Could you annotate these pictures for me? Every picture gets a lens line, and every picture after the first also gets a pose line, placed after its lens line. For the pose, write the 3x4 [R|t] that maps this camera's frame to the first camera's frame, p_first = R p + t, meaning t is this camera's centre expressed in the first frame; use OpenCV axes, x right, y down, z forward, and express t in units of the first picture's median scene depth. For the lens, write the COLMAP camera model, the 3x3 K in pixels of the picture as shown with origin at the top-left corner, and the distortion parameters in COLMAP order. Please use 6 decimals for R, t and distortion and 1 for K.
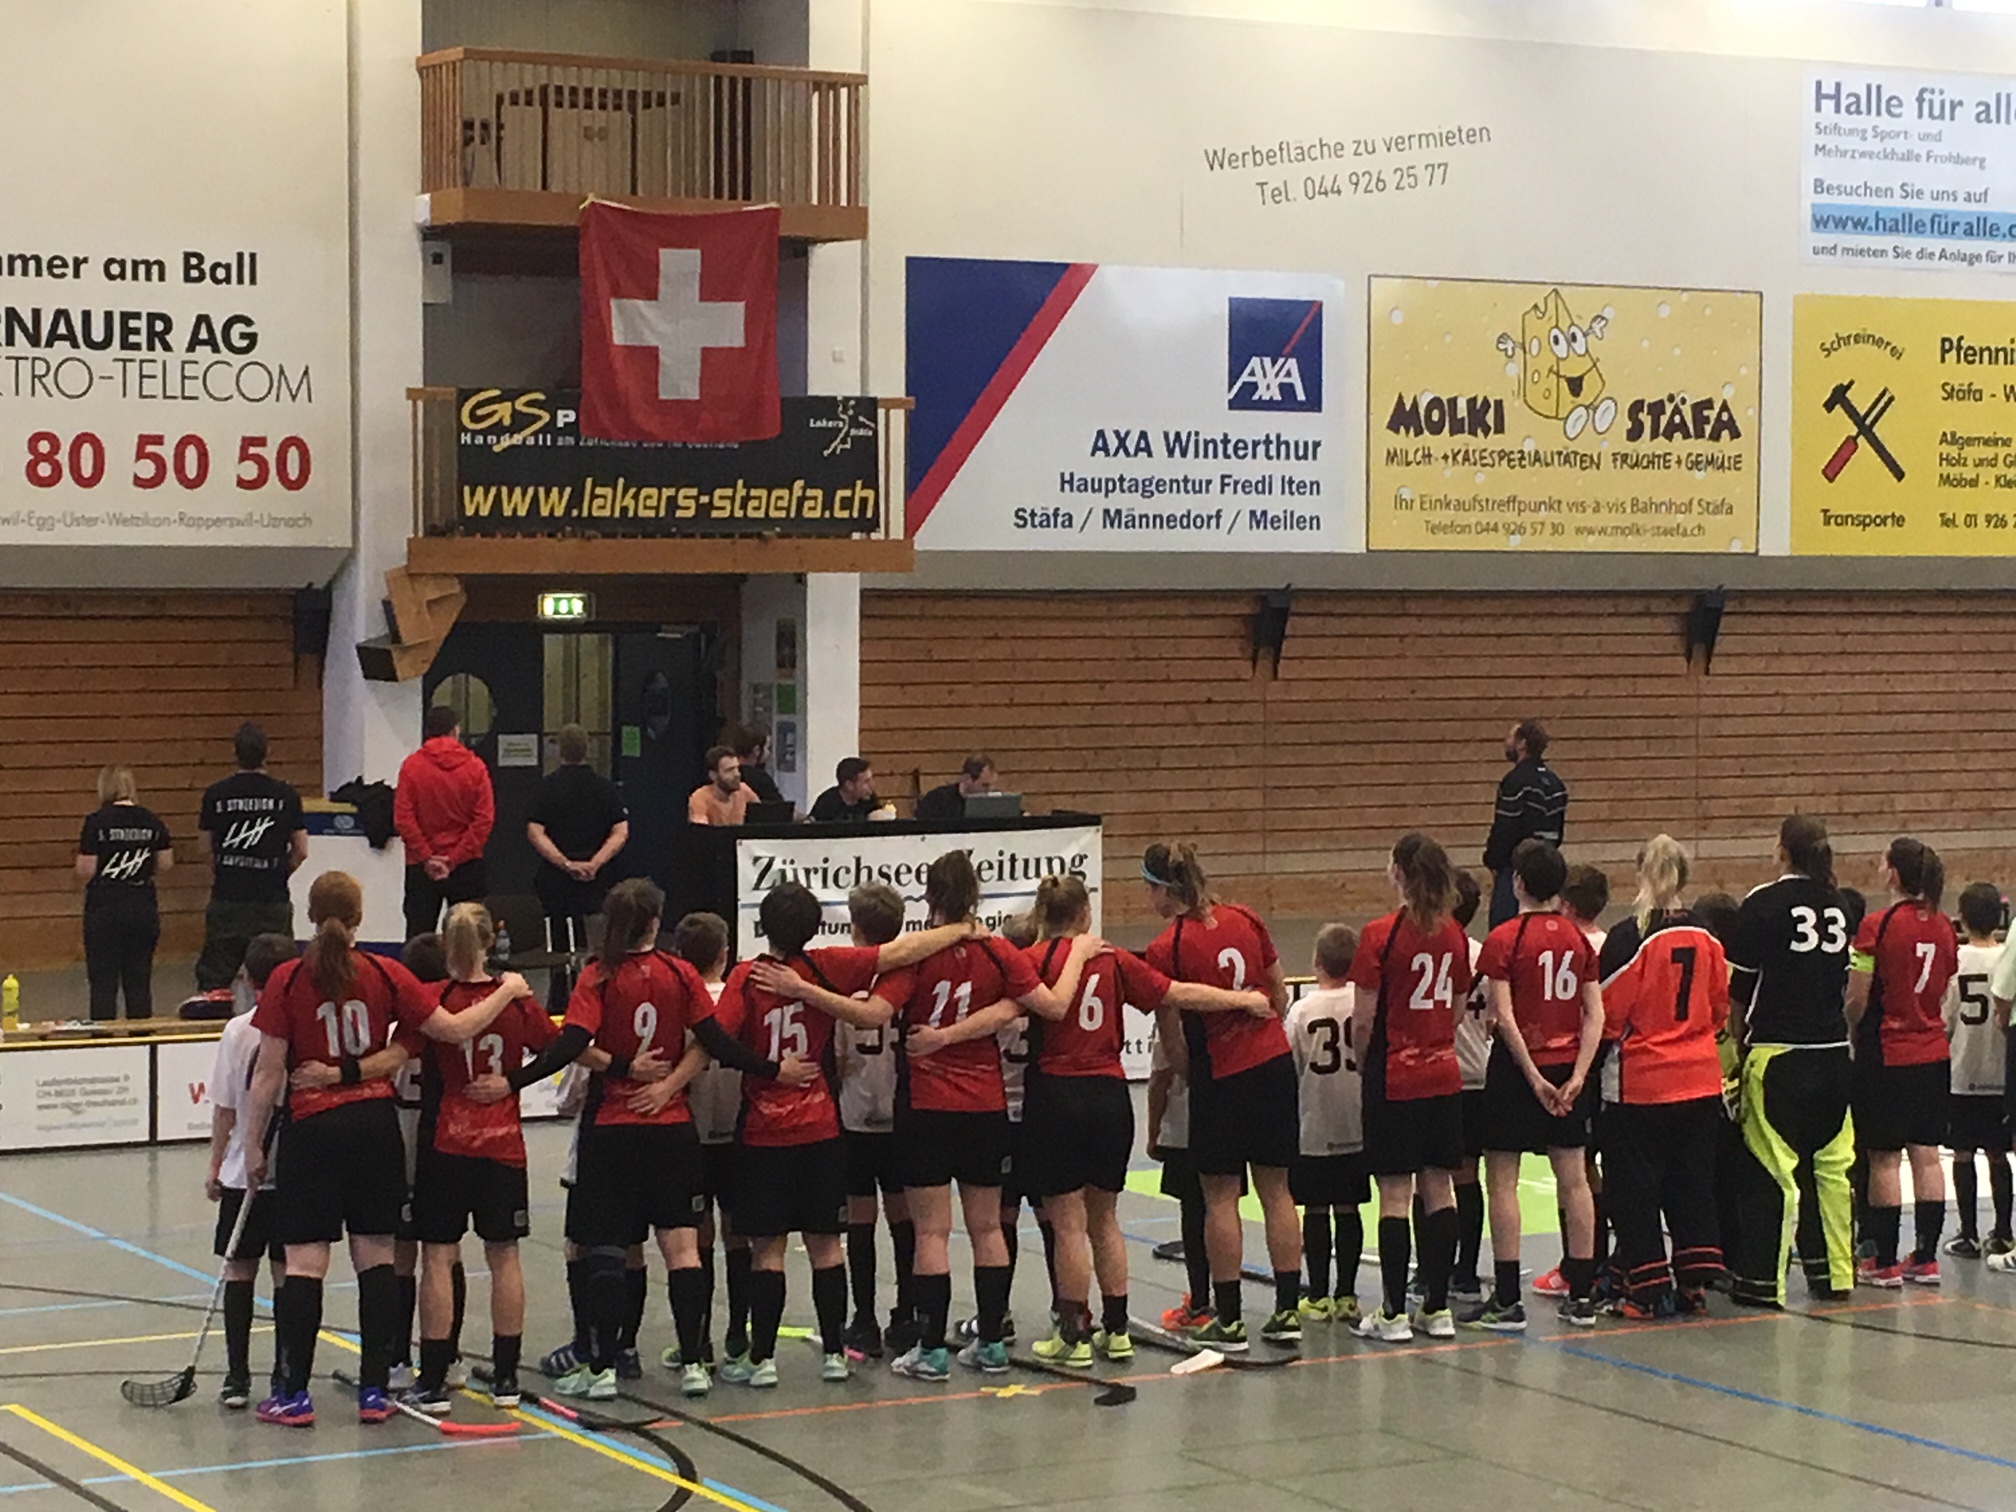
lens RADIAL K [[4695.1, 0, 986.4], [0, 4695.1, 763.8], [0, 0, 1]] dist [0.023462, 0.000000]
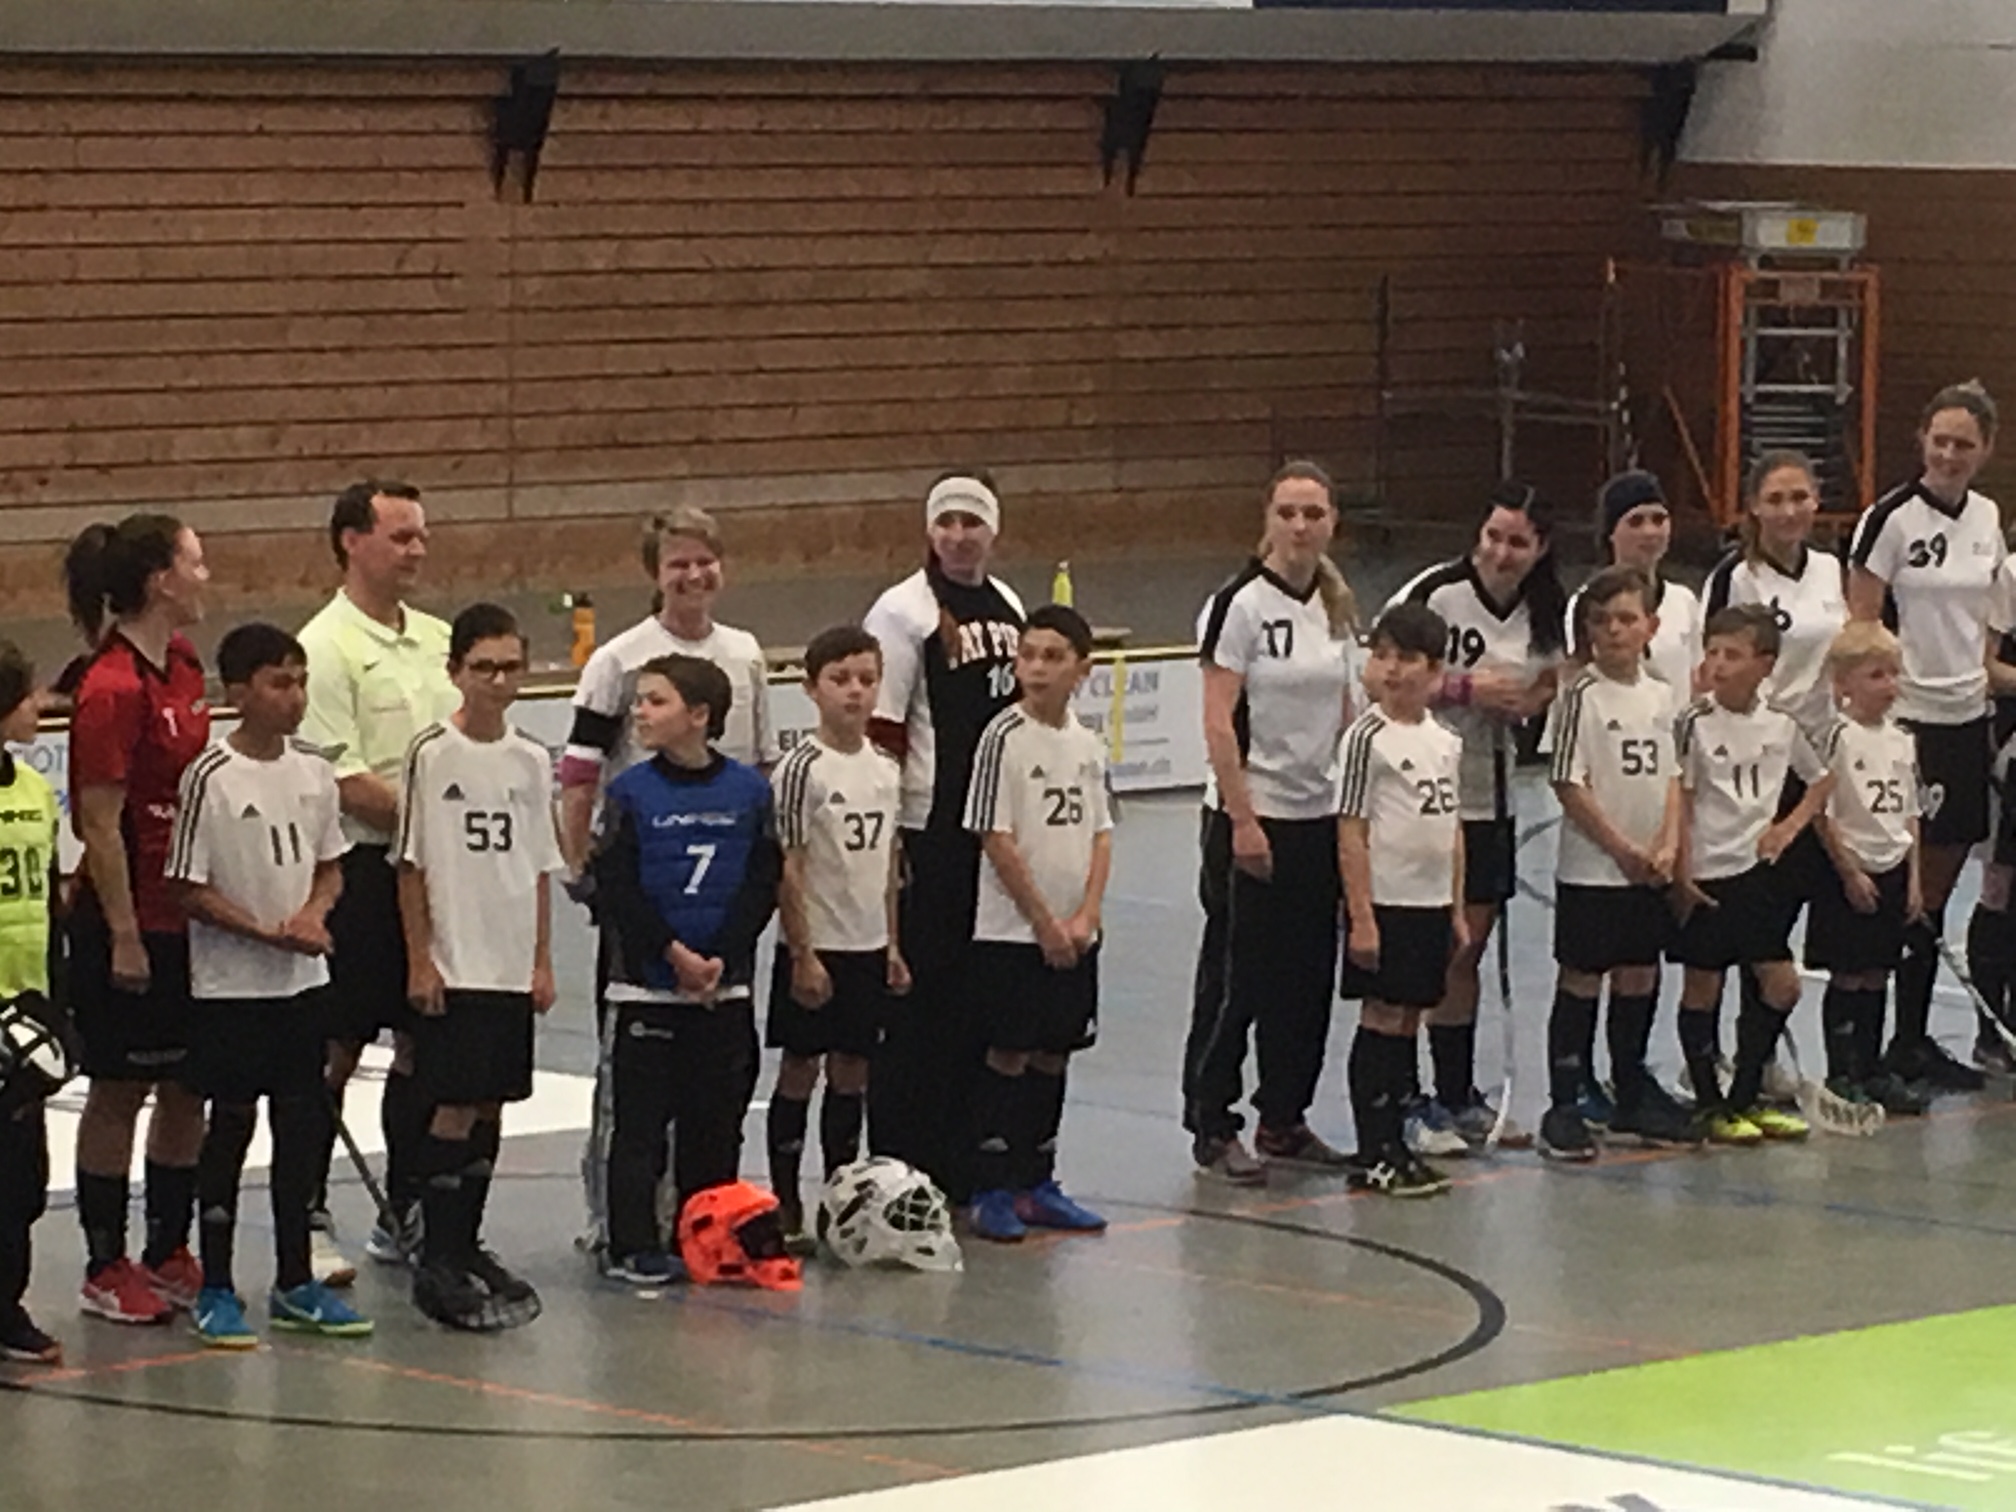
lens RADIAL K [[8767.0, 0, 1002.3], [0, 8767.0, 753.5], [0, 0, 1]] dist [0.129018, 0.000000]
pose [[0.957979, -0.018633, 0.286233, -0.211852], [0.006370, 0.999024, 0.043713, 0.004540], [-0.286768, -0.040053, 0.957162, -0.126774]]
